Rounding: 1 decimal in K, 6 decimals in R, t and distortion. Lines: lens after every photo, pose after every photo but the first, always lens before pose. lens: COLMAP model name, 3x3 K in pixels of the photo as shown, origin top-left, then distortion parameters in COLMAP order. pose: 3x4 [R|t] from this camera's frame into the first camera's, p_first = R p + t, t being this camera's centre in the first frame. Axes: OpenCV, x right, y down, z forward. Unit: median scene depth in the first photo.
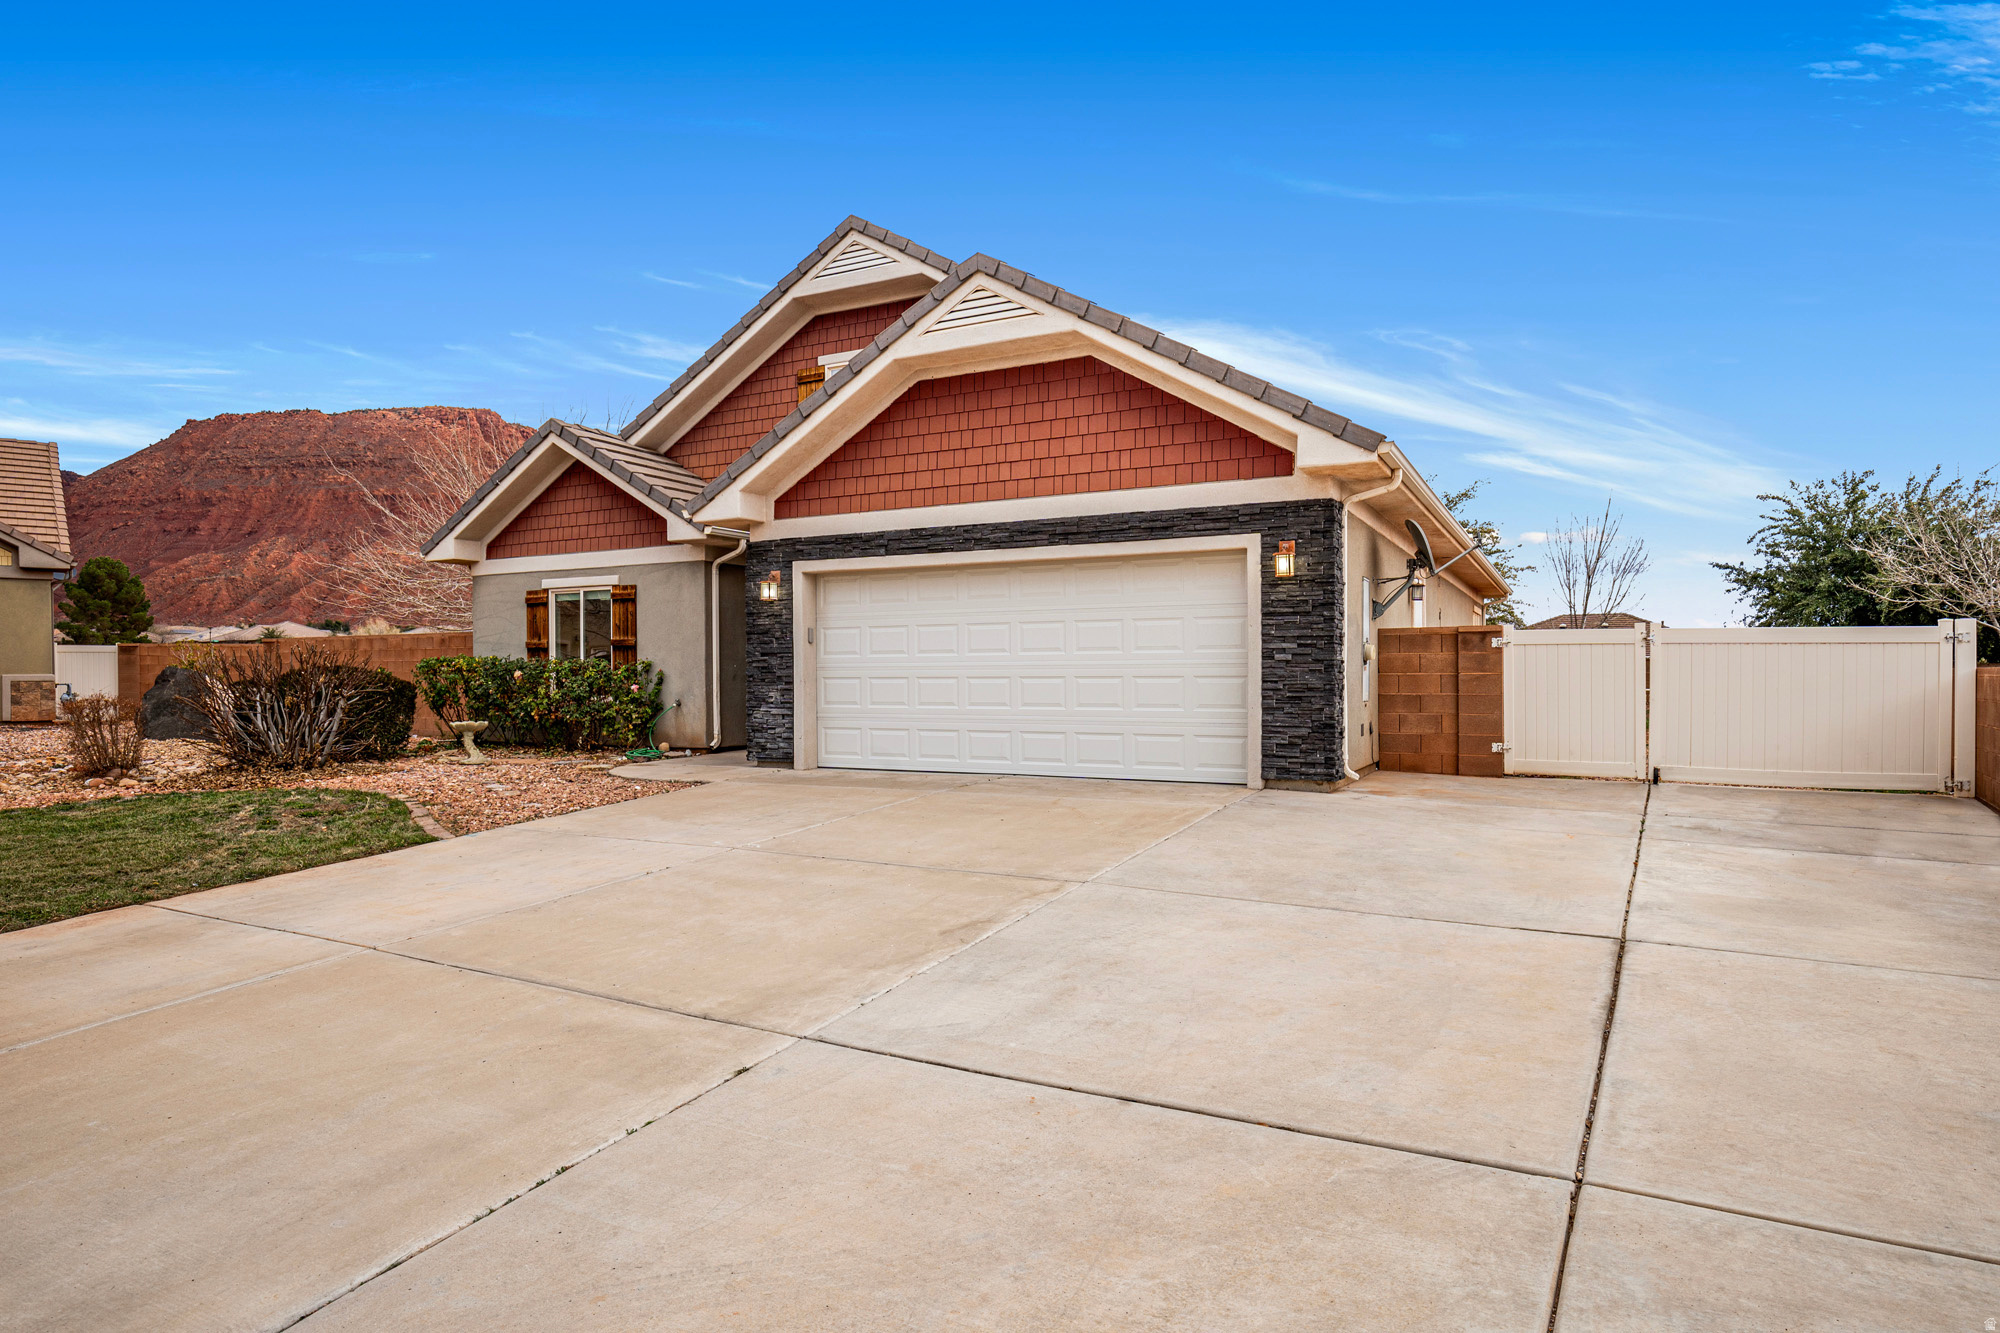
lens RADIAL K [[1105.9, 0, 993.2], [0, 1105.9, 670.1], [0, 0, 1]] dist [-0.014815, 0.002933]
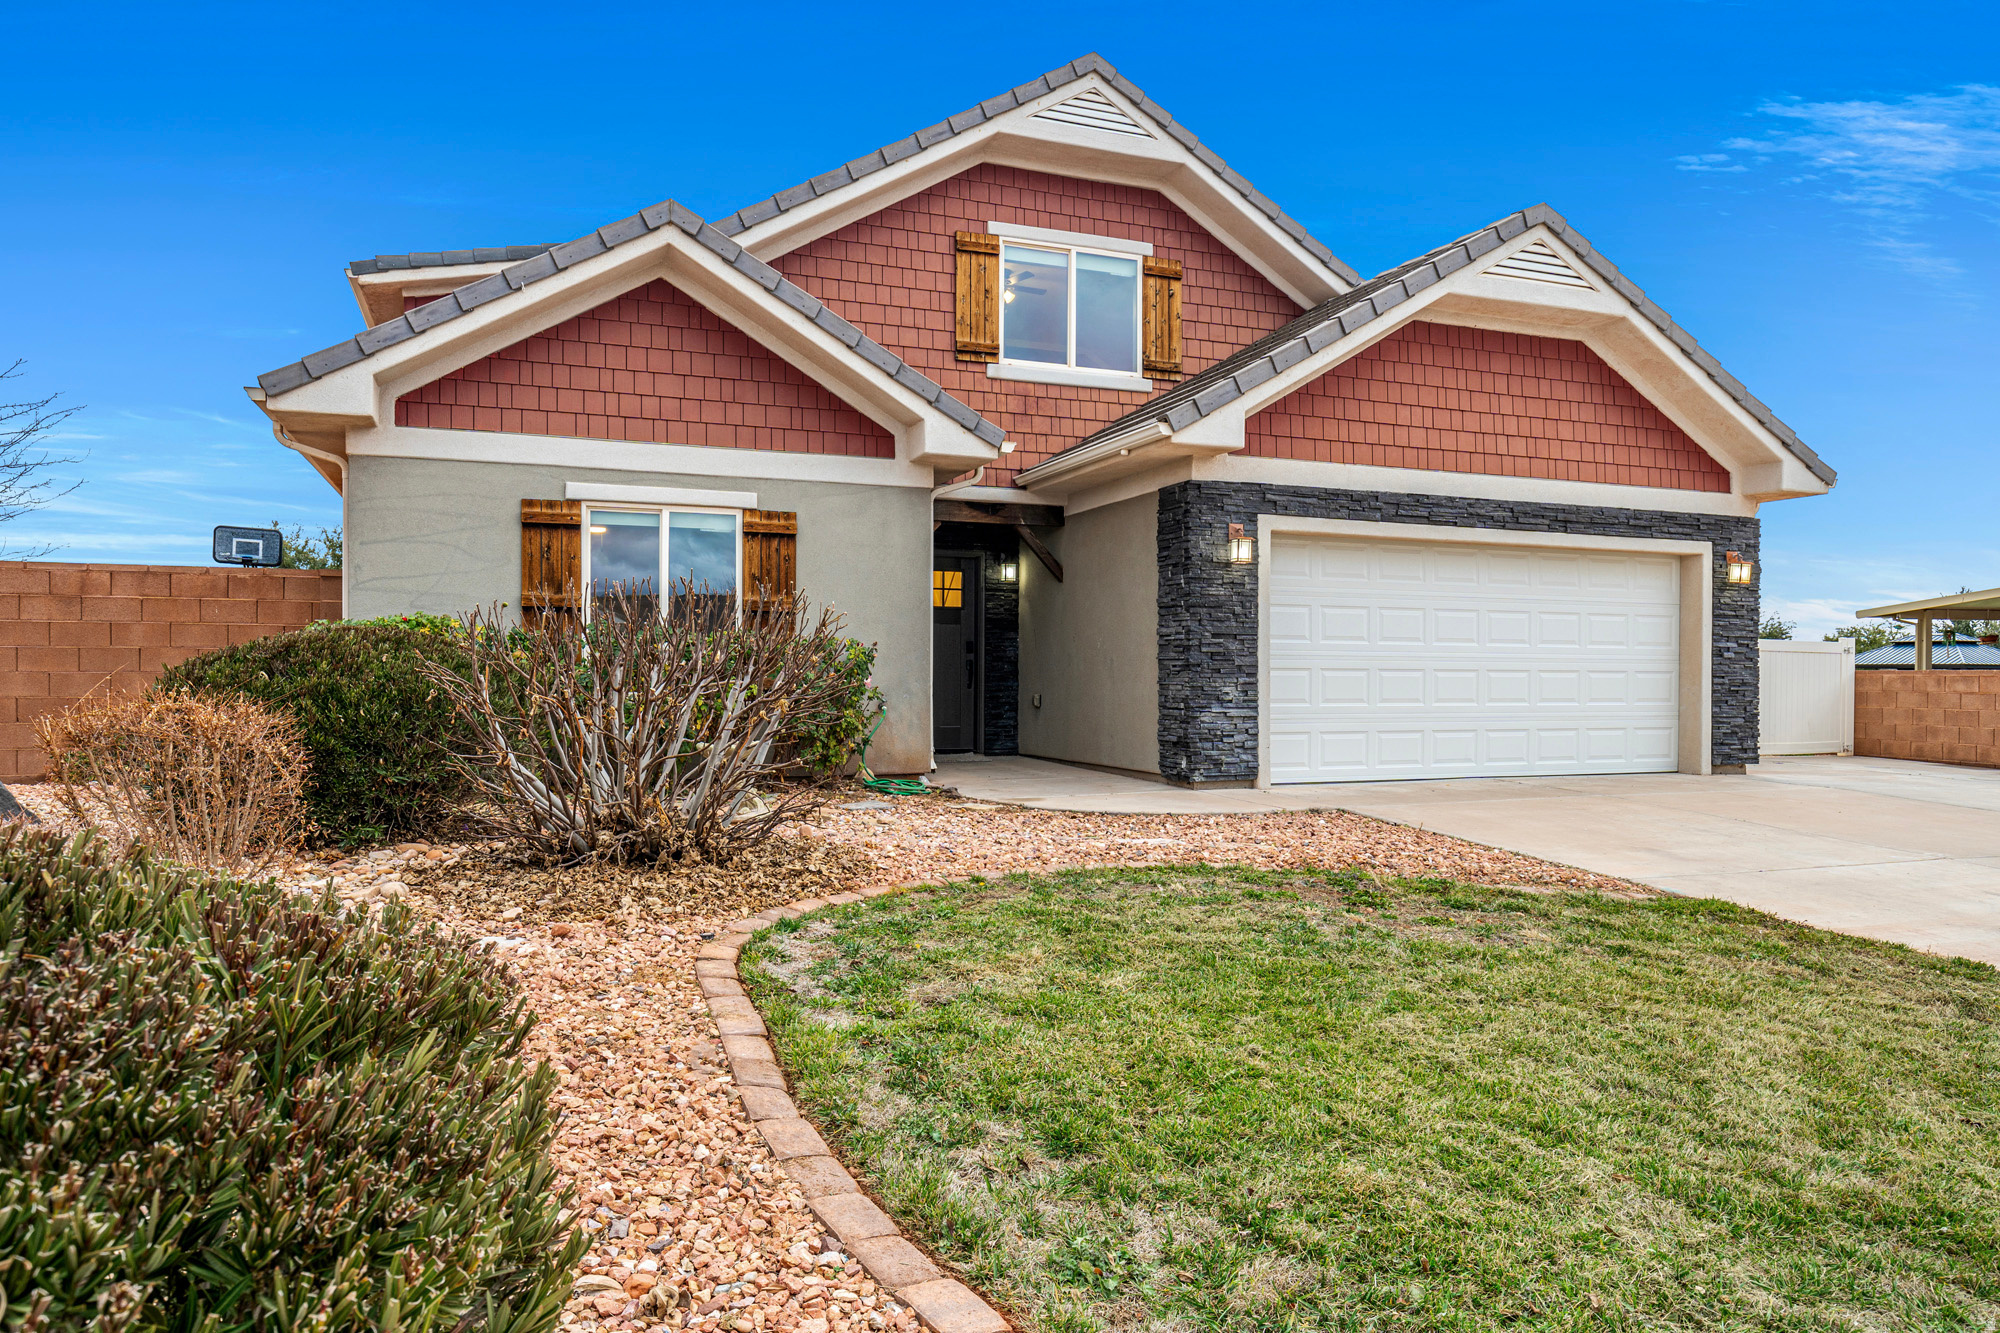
lens RADIAL K [[1245.4, 0, 1000.0], [0, 1245.4, 666.5], [0, 0, 1]] dist [-0.011988, -0.000764]
pose [[0.680124, 0.011436, 0.733008, -0.926637], [-0.013783, 0.999901, -0.002812, 0.010778], [-0.732968, -0.008191, 0.680214, 0.549988]]
